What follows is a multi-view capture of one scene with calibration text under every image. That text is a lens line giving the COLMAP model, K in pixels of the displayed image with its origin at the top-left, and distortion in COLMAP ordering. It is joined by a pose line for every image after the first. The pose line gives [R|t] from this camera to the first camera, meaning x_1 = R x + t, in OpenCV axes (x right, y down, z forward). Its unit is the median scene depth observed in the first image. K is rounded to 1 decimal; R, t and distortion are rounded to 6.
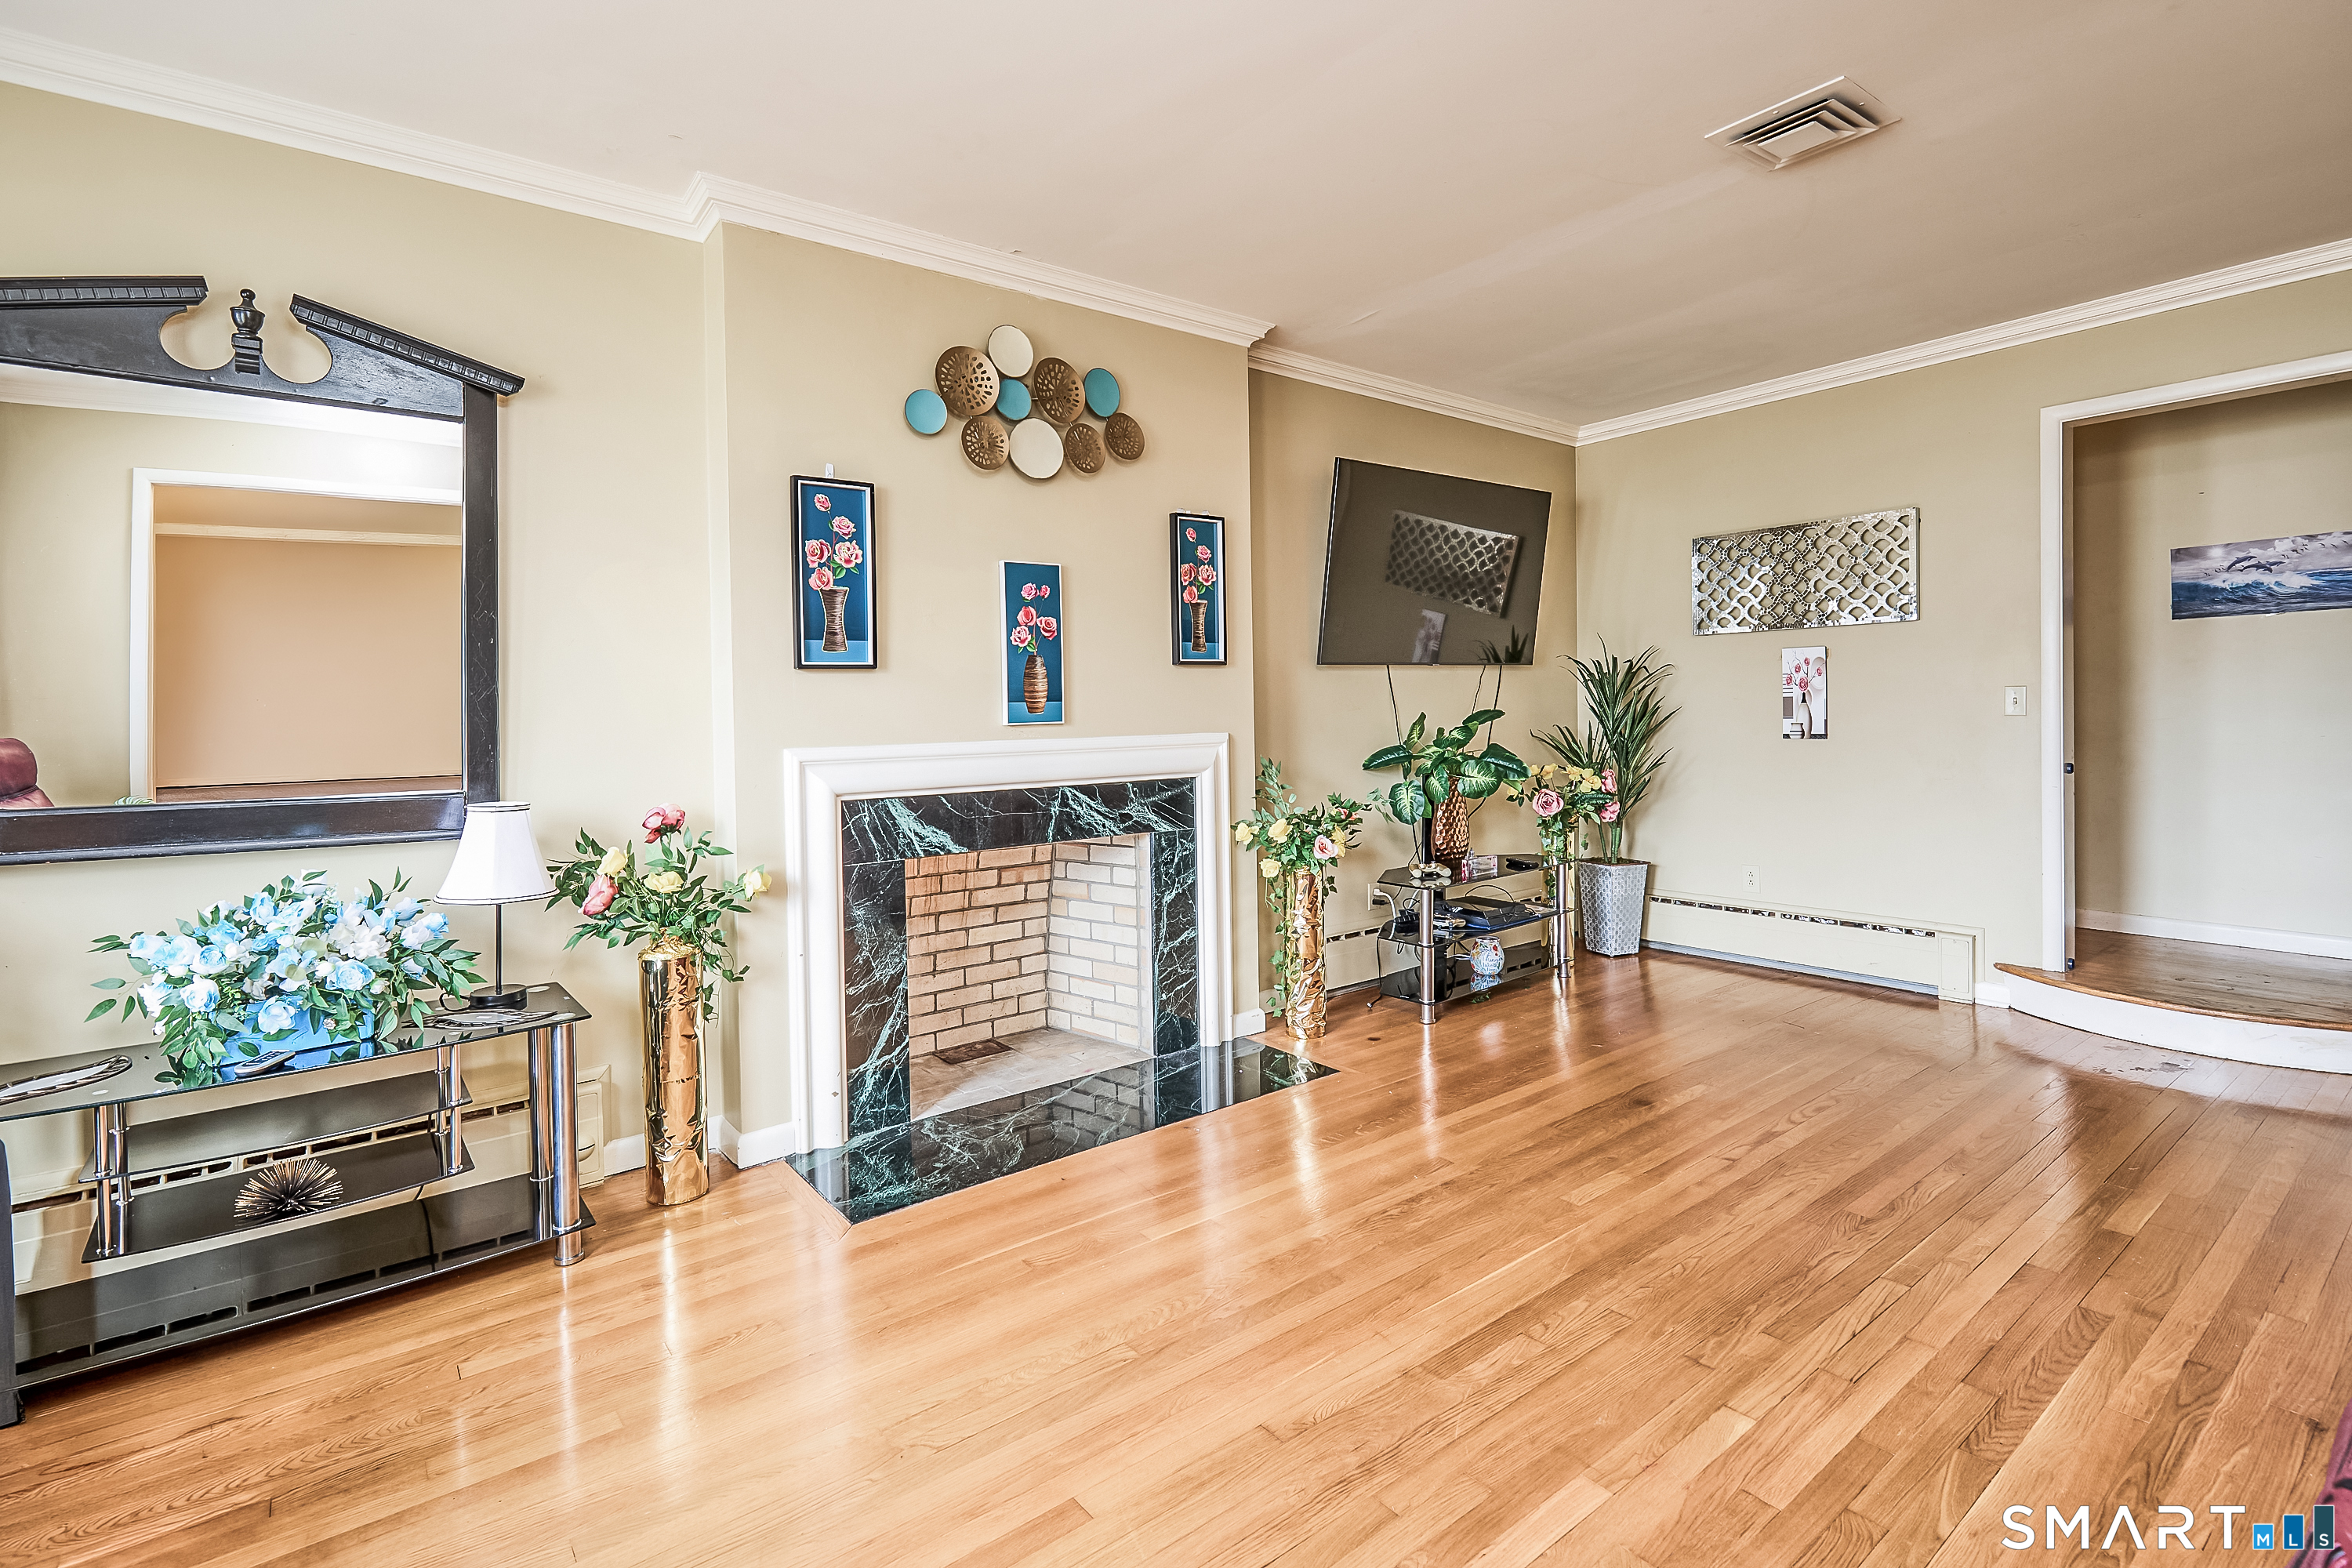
lens RADIAL K [[1103.5, 0, 1172.8], [0, 1103.5, 726.6], [0, 0, 1]] dist [0.000785, 0.000240]
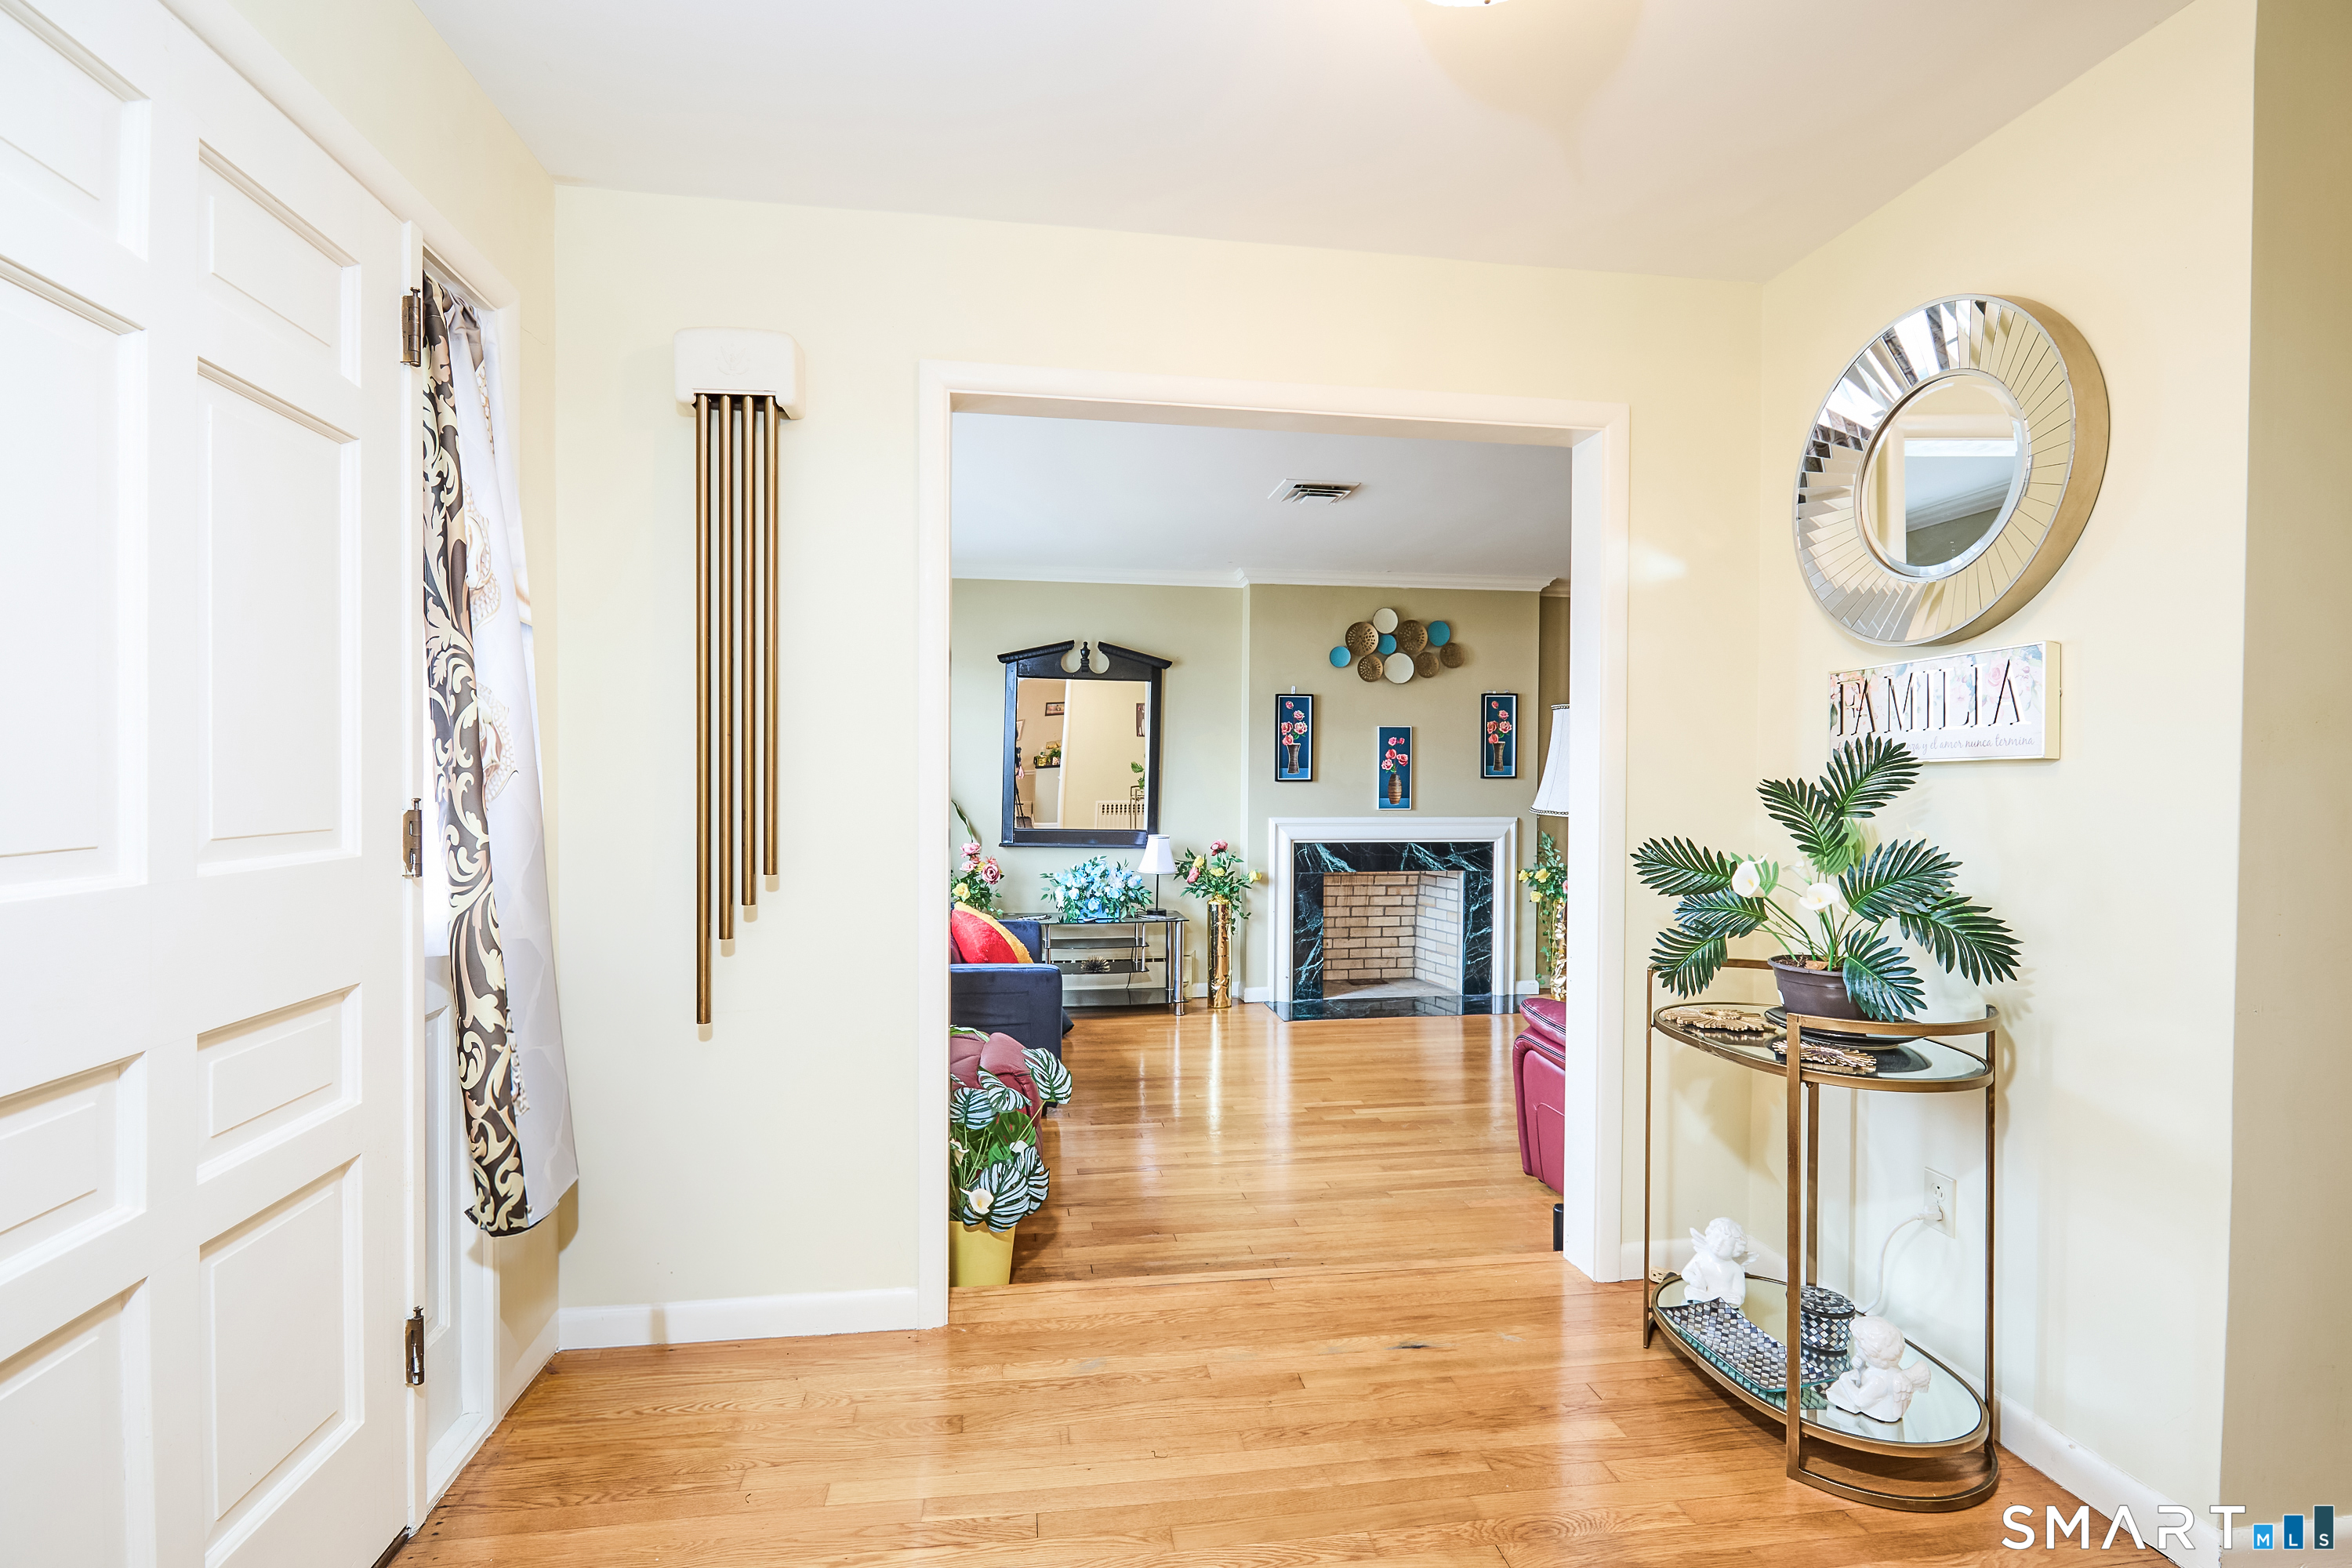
lens RADIAL K [[1078.2, 0, 1176.0], [0, 1078.2, 784.0], [0, 0, 1]] dist [0.000402, 0.000711]
pose [[0.879162, 0.030108, -0.475570, 0.476287], [-0.029997, 0.999519, 0.007825, -0.054802], [0.475577, 0.007386, 0.879643, -0.925918]]
